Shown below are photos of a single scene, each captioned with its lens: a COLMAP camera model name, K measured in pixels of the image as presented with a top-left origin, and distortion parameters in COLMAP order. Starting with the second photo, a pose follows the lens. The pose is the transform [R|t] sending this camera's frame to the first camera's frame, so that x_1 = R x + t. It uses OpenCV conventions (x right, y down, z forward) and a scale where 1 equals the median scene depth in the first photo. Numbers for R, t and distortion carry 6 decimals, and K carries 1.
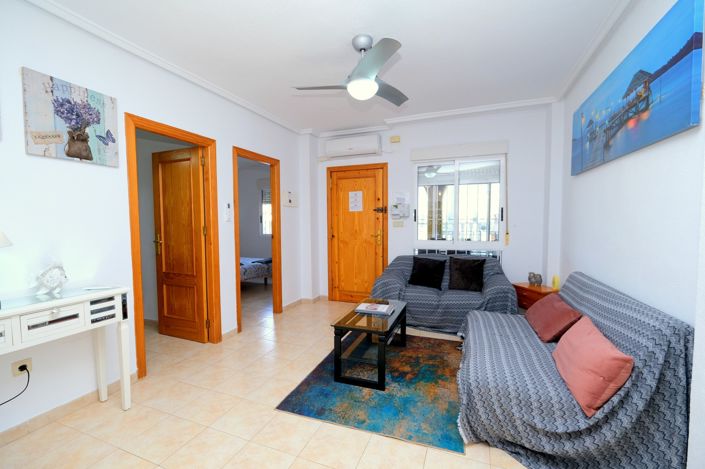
lens RADIAL K [[302.7, 0, 350.1], [0, 302.7, 236.6], [0, 0, 1]] dist [0.002411, 0.000179]
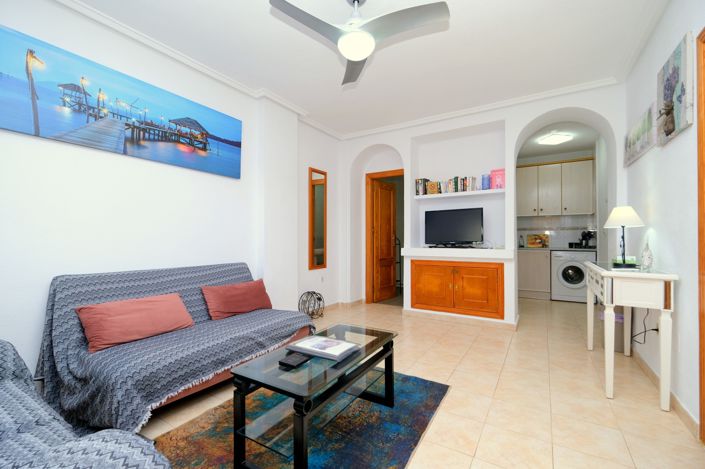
lens RADIAL K [[312.3, 0, 341.8], [0, 312.3, 241.2], [0, 0, 1]] dist [-0.000964, -0.000058]
pose [[-0.978410, 0.001580, 0.206665, -0.053143], [0.012503, 0.998592, 0.051554, 0.000903], [-0.206293, 0.053025, -0.977053, 1.100400]]
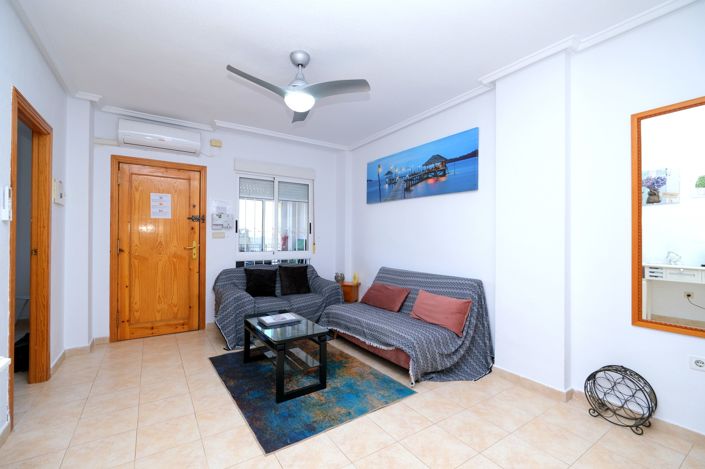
lens RADIAL K [[302.7, 0, 350.1], [0, 302.7, 236.6], [0, 0, 1]] dist [0.002411, 0.000179]
pose [[0.580093, 0.012649, 0.814452, -0.409765], [0.029278, 0.998910, -0.036367, 0.009516], [-0.814024, 0.044942, 0.579090, 0.164475]]
